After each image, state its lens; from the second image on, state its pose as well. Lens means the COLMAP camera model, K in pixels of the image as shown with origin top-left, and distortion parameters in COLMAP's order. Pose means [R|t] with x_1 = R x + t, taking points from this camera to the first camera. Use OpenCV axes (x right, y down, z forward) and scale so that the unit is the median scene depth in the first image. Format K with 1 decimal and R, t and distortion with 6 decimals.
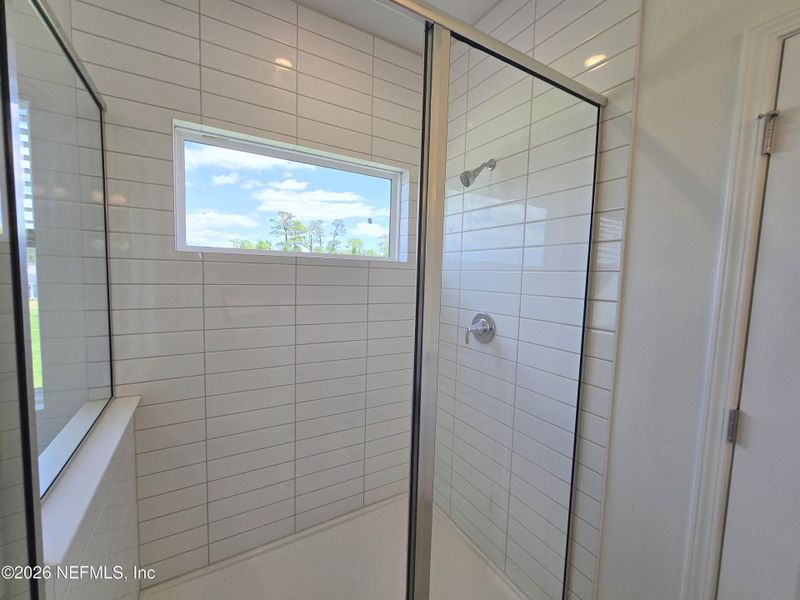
lens RADIAL K [[339.0, 0, 401.2], [0, 339.0, 299.5], [0, 0, 1]] dist [-0.001686, 0.000011]
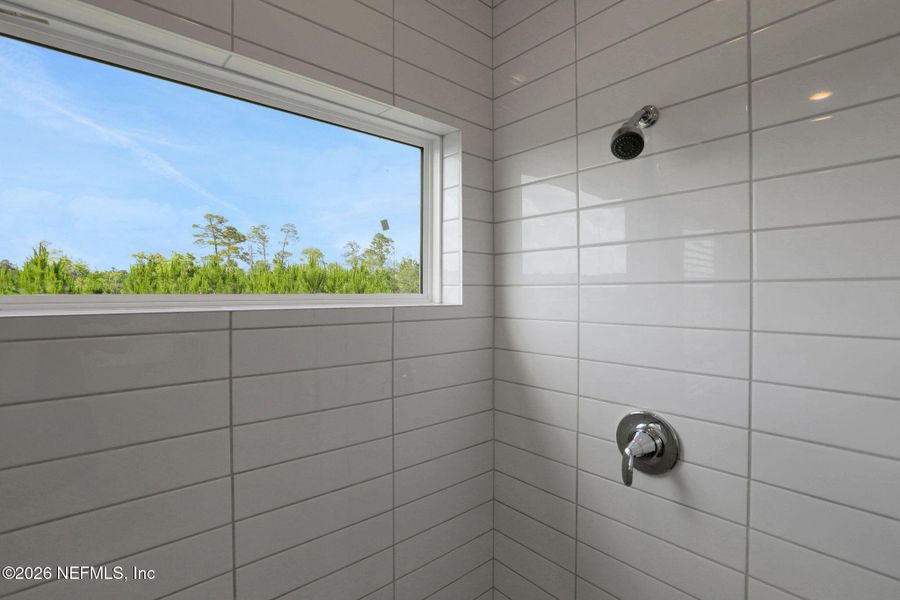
lens RADIAL K [[420.9, 0, 446.1], [0, 420.9, 294.7], [0, 0, 1]] dist [-0.023340, 0.000170]
pose [[0.984185, -0.033144, 0.174016, -0.046284], [0.044229, 0.997205, -0.060215, -0.034577], [-0.171534, 0.066959, 0.982900, 0.147957]]
